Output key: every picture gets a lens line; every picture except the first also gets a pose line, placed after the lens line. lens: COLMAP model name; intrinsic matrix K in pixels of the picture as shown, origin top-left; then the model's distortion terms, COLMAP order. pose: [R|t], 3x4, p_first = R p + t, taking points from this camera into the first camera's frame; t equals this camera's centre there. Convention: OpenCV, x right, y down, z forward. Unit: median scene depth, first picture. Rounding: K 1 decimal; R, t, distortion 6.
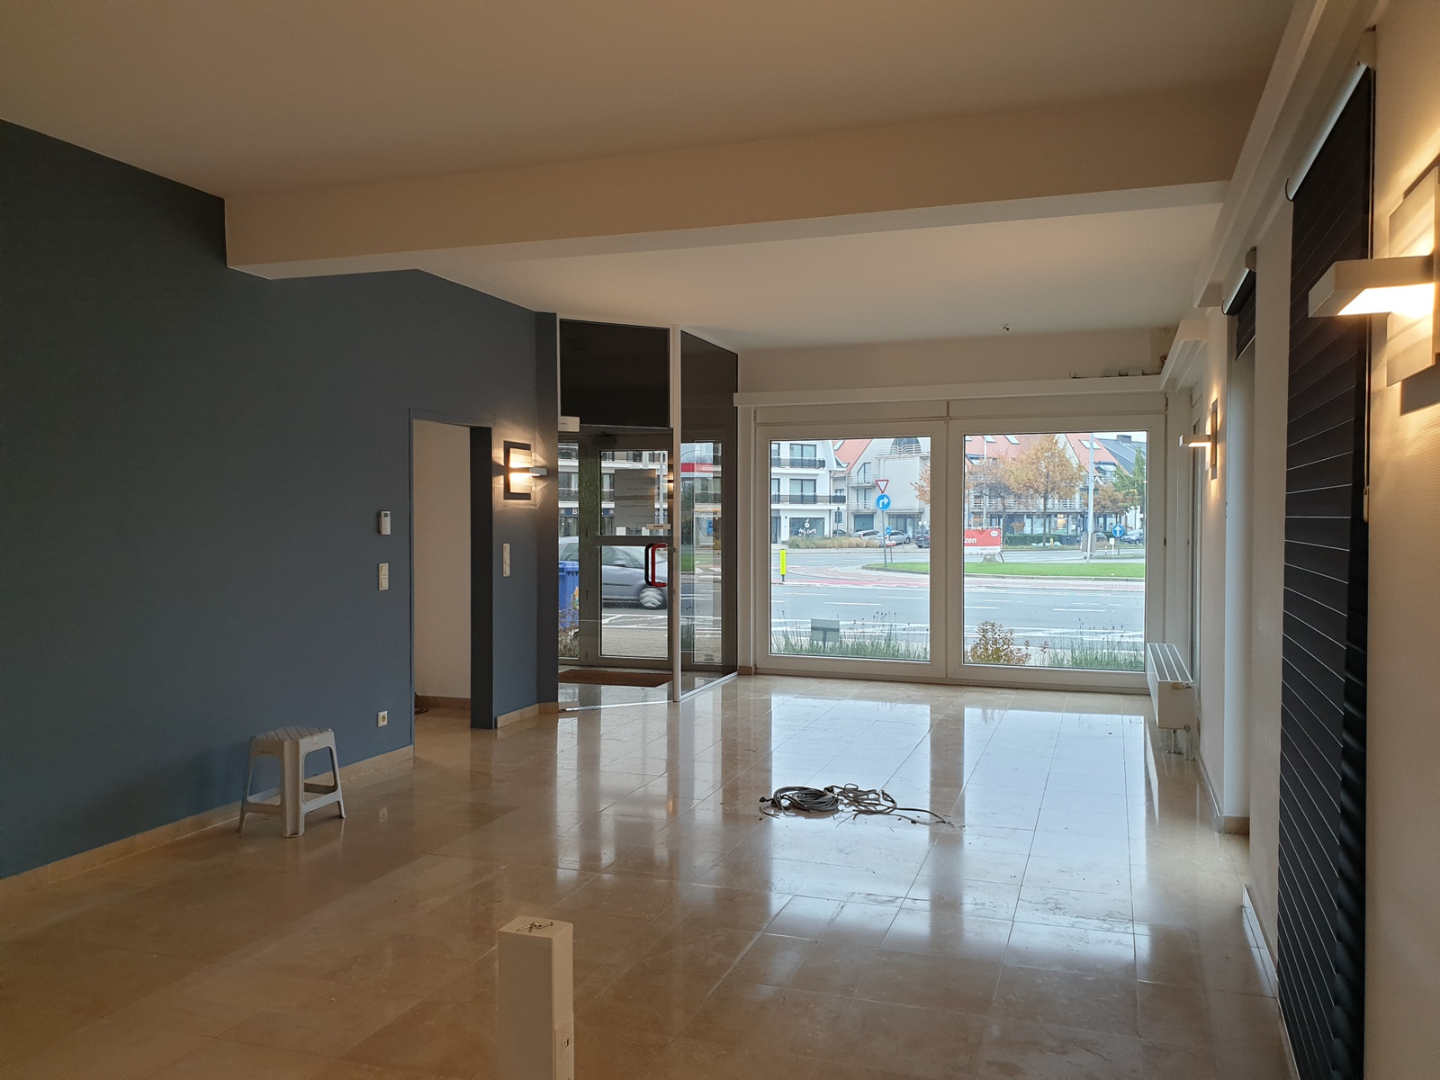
lens RADIAL K [[1129.2, 0, 717.4], [0, 1129.2, 538.3], [0, 0, 1]] dist [0.012119, 0.005090]
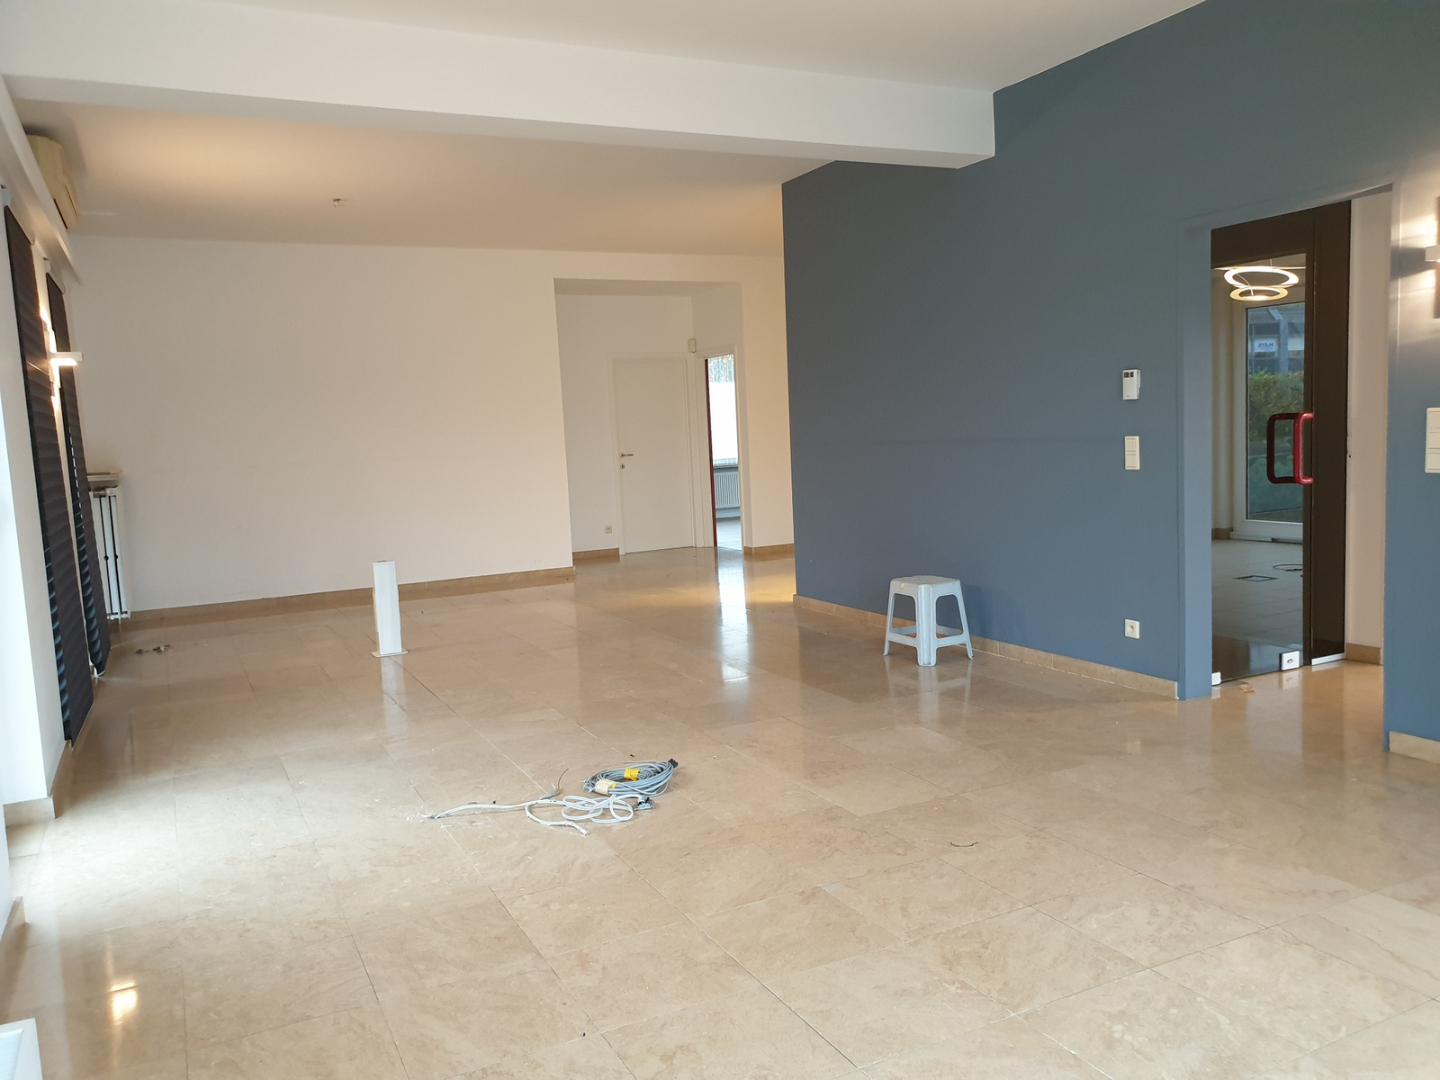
lens RADIAL K [[1129.2, 0, 720.1], [0, 1129.2, 541.6], [0, 0, 1]] dist [0.012119, 0.005090]
pose [[-0.719606, 0.103221, -0.686668, 0.465836], [0.037059, 0.993189, 0.110461, -0.002928], [0.693393, 0.054041, -0.718530, 1.373682]]
